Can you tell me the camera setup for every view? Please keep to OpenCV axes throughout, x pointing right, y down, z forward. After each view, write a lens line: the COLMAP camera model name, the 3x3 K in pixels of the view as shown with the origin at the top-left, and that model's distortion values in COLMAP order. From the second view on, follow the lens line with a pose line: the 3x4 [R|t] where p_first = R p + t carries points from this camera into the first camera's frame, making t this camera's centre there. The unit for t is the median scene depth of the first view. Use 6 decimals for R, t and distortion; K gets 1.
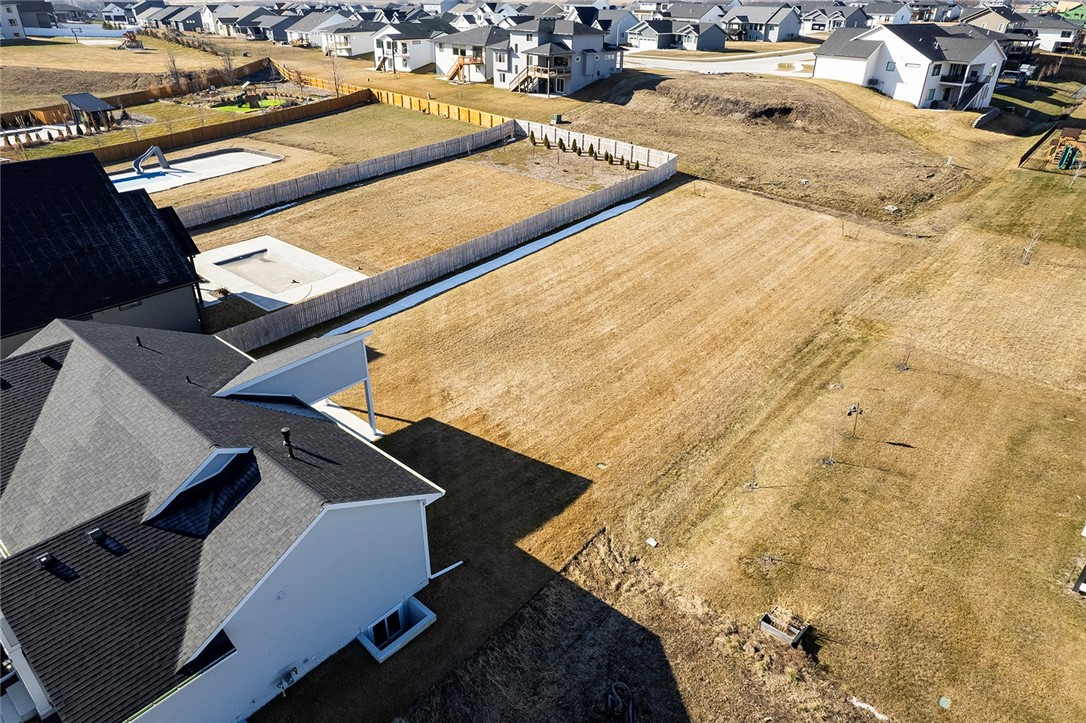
lens RADIAL K [[721.2, 0, 543.0], [0, 721.2, 361.5], [0, 0, 1]] dist [-0.108147, 0.115248]
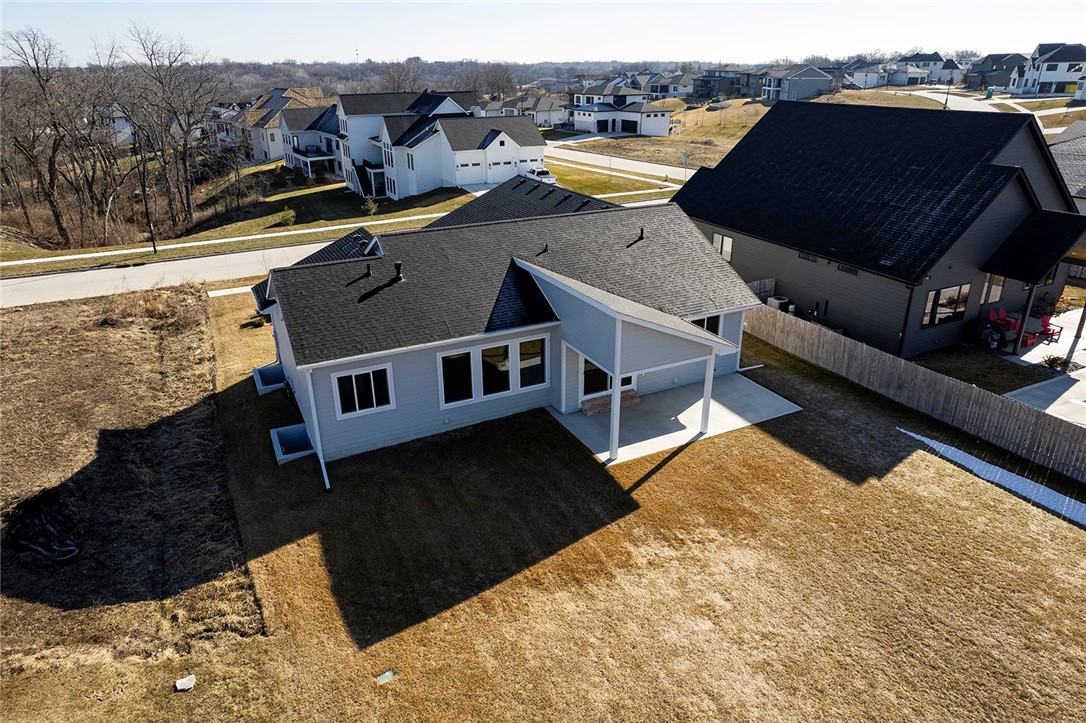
lens RADIAL K [[690.9, 0, 543.0], [0, 690.9, 361.5], [0, 0, 1]] dist [-0.087964, 0.081208]
pose [[-0.386739, 0.354519, -0.851322, 0.120277], [-0.427077, 0.749337, 0.506061, -0.102617], [0.817336, 0.559294, -0.138391, 0.334369]]
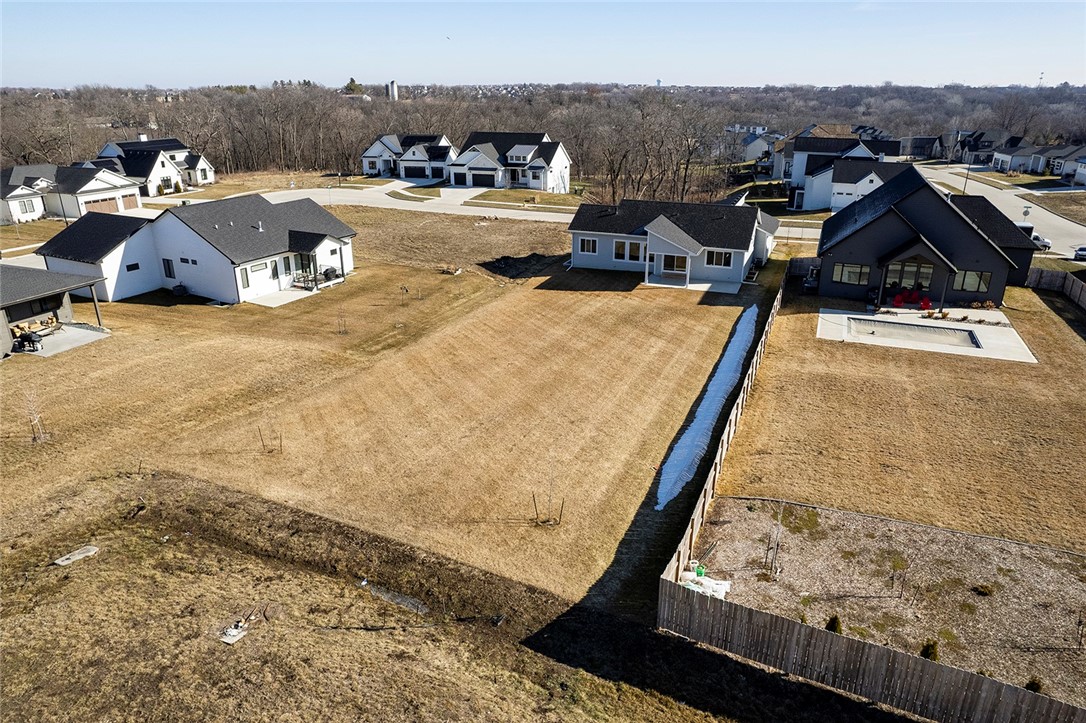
lens RADIAL K [[721.2, 0, 543.0], [0, 721.2, 361.5], [0, 0, 1]] dist [-0.108147, 0.115248]
pose [[-0.947969, 0.102737, -0.301329, 0.223782], [-0.156702, 0.673327, 0.722548, -0.393982], [0.277125, 0.732172, -0.622194, 0.789887]]
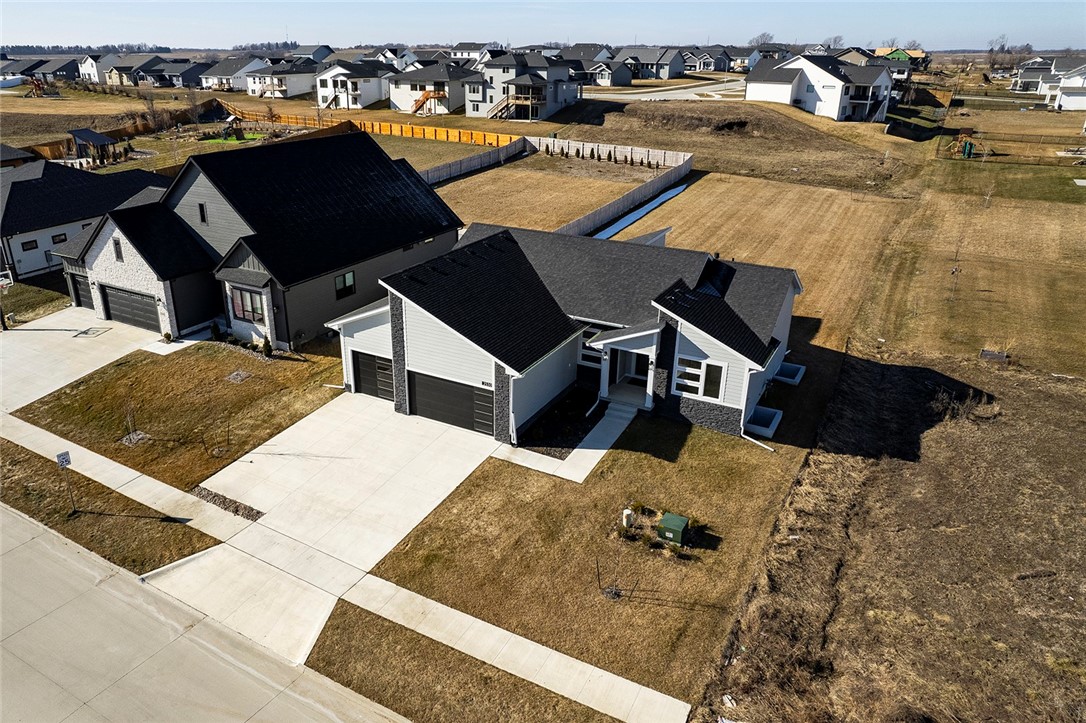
lens RADIAL K [[781.7, 0, 495.7], [0, 781.7, 364.5], [0, 0, 1]] dist [-0.090954, 0.095321]
pose [[0.983294, -0.076092, 0.165359, -0.277429], [0.091019, 0.992246, -0.084642, 0.106570], [-0.157636, 0.098279, 0.982595, -0.151698]]
